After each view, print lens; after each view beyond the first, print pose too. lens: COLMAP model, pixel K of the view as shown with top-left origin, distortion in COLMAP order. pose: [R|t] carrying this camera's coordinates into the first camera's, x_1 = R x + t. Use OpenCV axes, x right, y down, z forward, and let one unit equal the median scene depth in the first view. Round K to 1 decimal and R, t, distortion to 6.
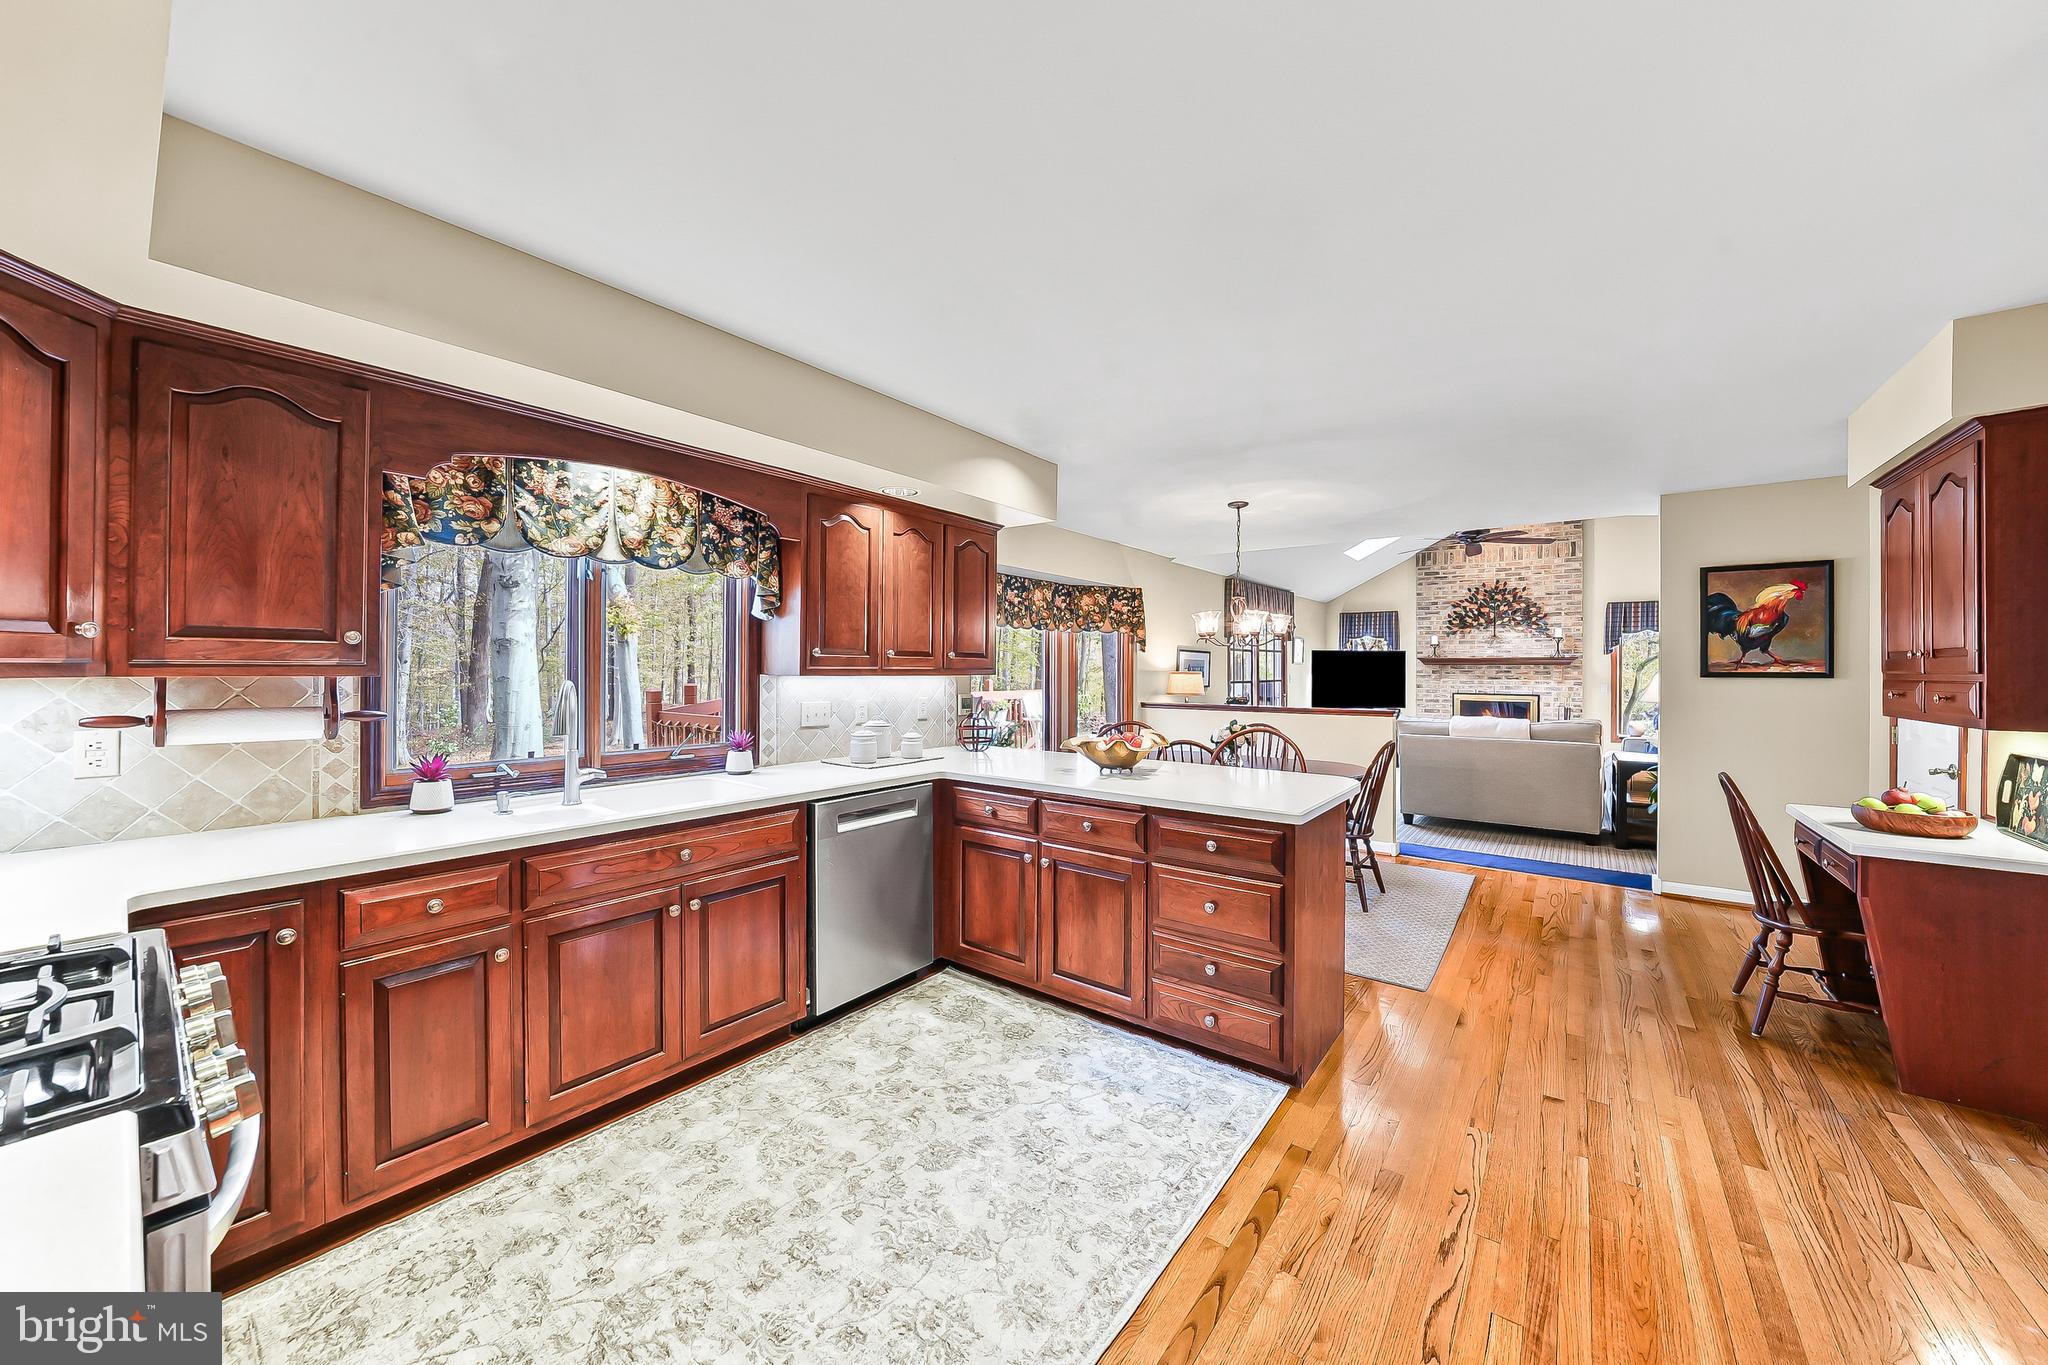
lens RADIAL K [[770.9, 0, 1025.0], [0, 770.9, 667.4], [0, 0, 1]] dist [0.000687, 0.000099]
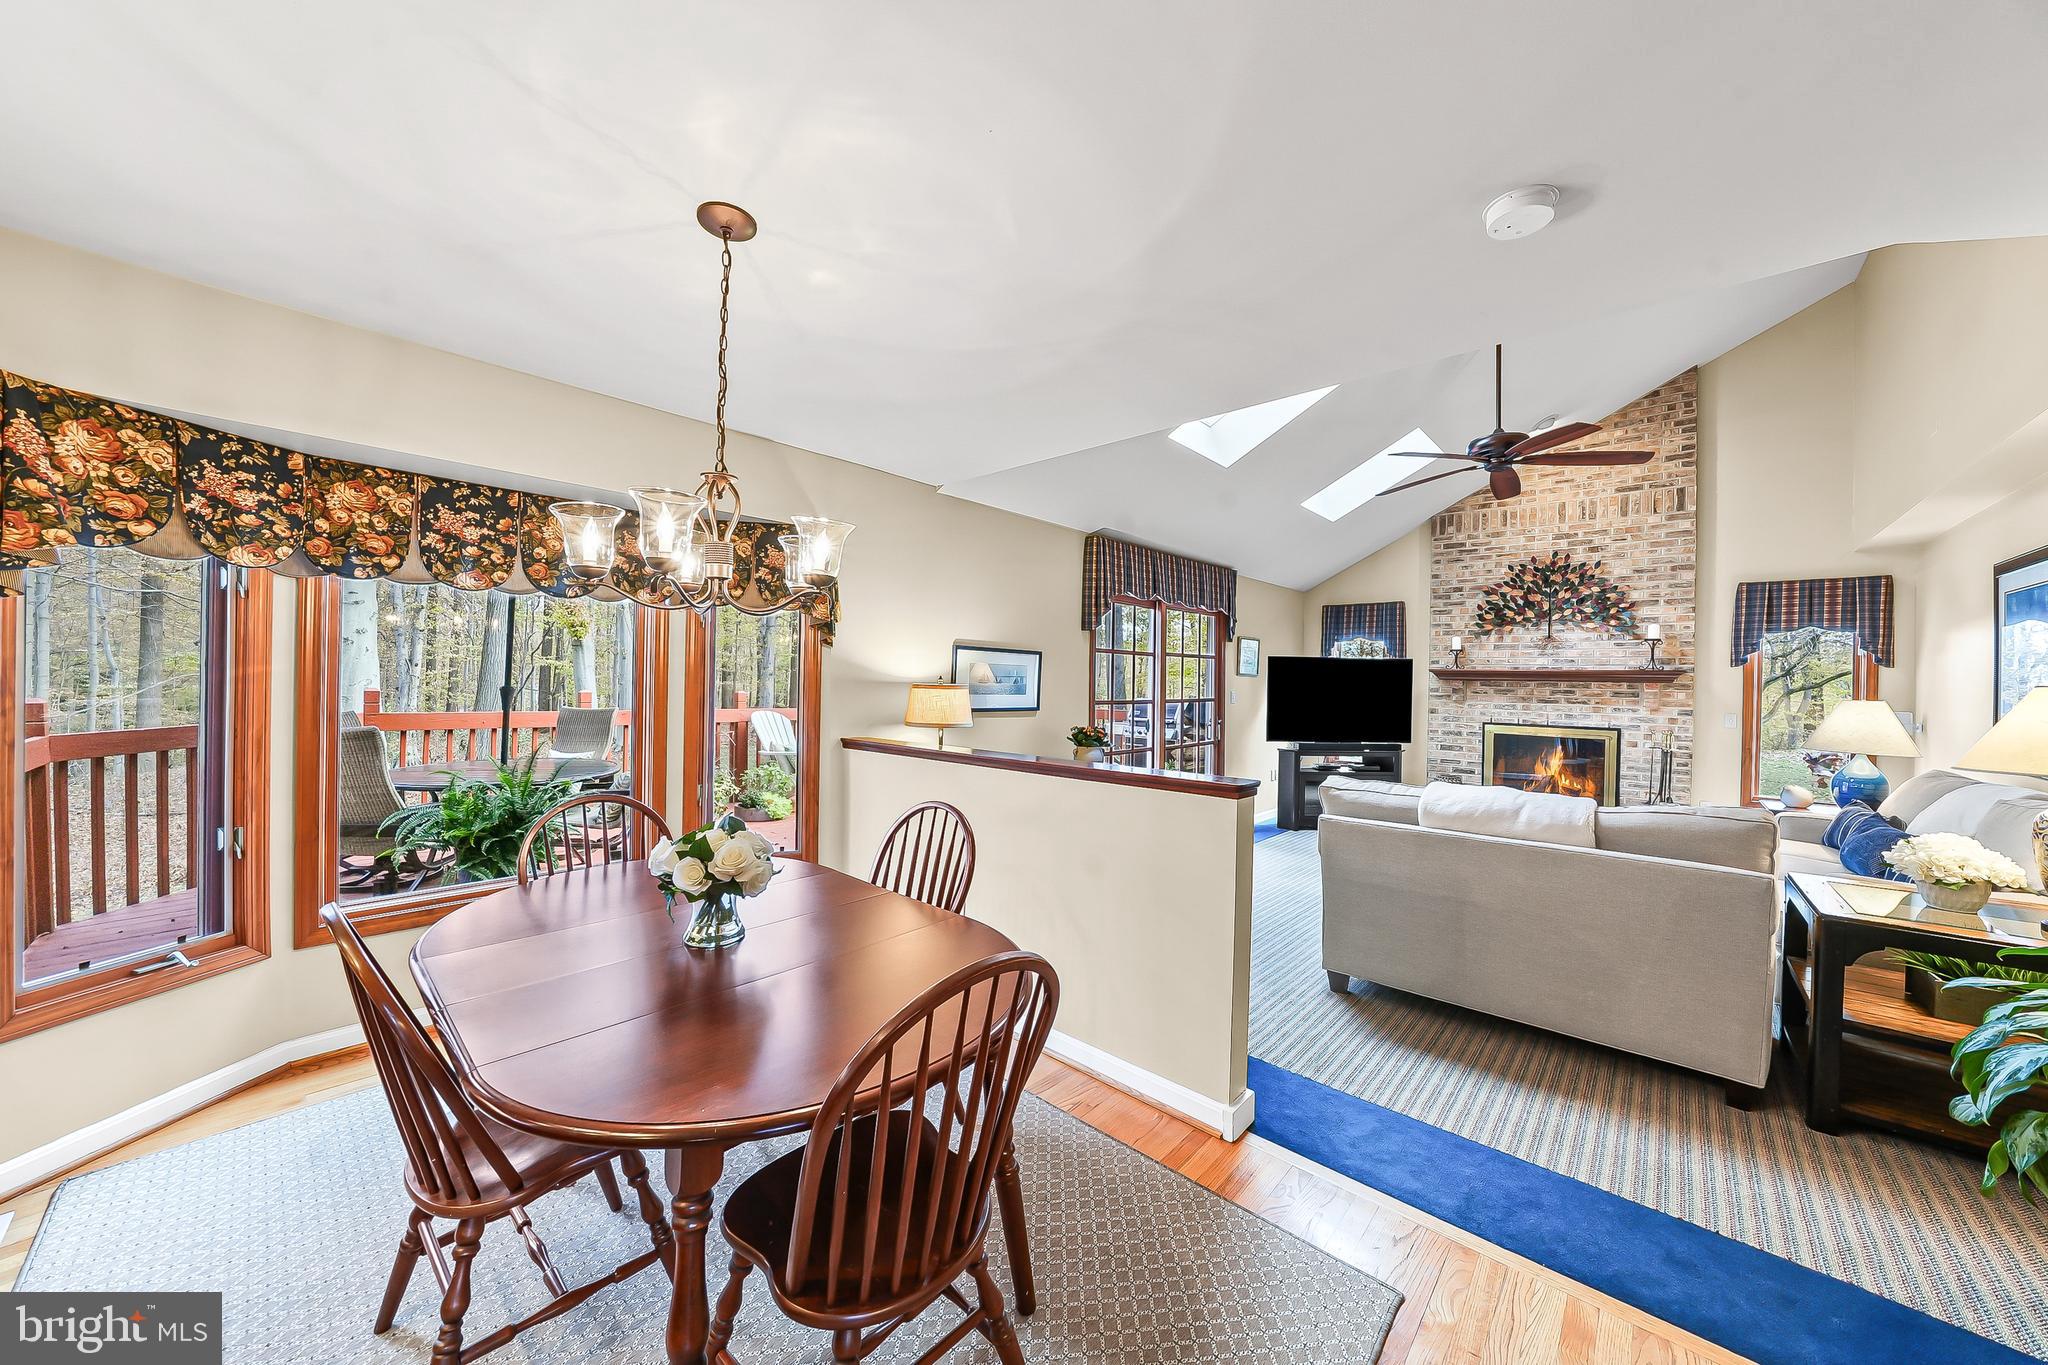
lens RADIAL K [[748.4, 0, 1012.0], [0, 748.4, 679.8], [0, 0, 1]] dist [-0.007003, -0.000316]
pose [[0.995040, 0.013137, -0.098609, 0.218188], [-0.013058, 0.999914, 0.001448, 0.000596], [0.098620, -0.000153, 0.995125, 0.325104]]
